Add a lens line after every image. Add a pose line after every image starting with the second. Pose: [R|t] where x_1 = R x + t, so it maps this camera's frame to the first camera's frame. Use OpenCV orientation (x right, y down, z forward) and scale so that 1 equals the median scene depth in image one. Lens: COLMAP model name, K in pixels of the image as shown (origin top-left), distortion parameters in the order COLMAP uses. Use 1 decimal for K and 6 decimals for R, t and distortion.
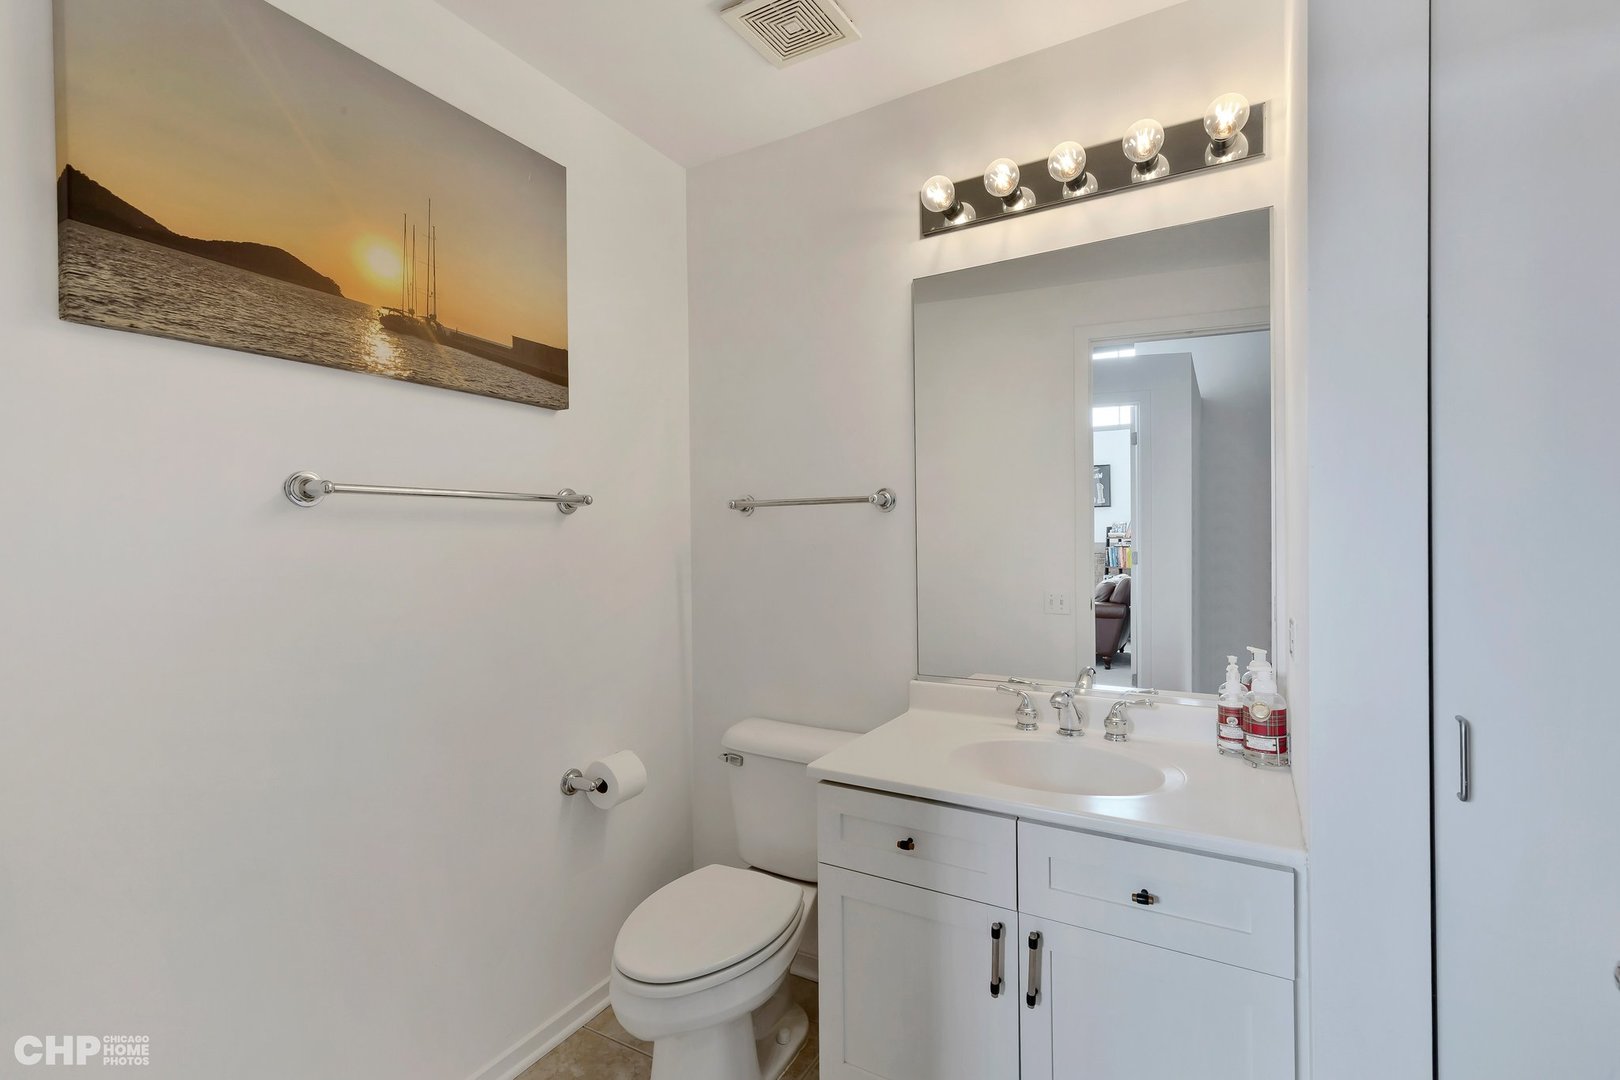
lens RADIAL K [[726.3, 0, 811.9], [0, 726.3, 534.1], [0, 0, 1]] dist [0.000389, 0.000031]
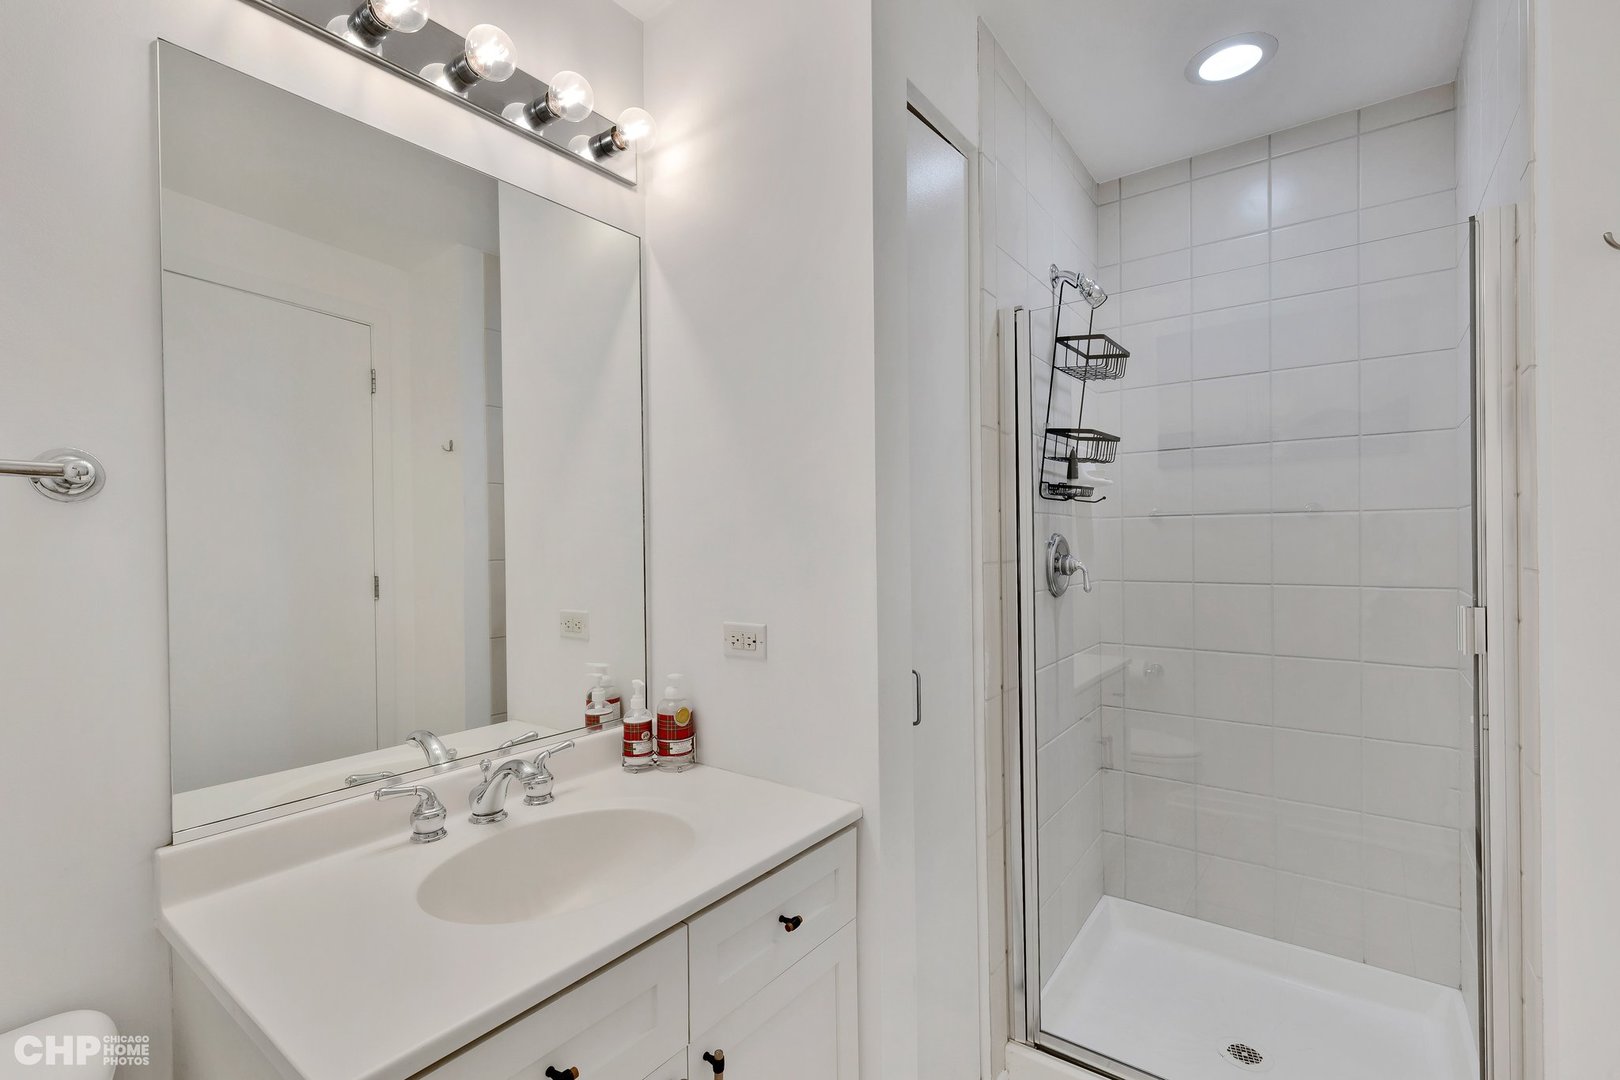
lens RADIAL K [[726.3, 0, 811.6], [0, 726.3, 546.2], [0, 0, 1]] dist [0.000389, 0.000031]
pose [[0.120888, -0.003088, 0.992661, -0.298447], [0.005296, 0.999983, 0.002466, -0.004299], [-0.992652, 0.004959, 0.120903, 0.500002]]
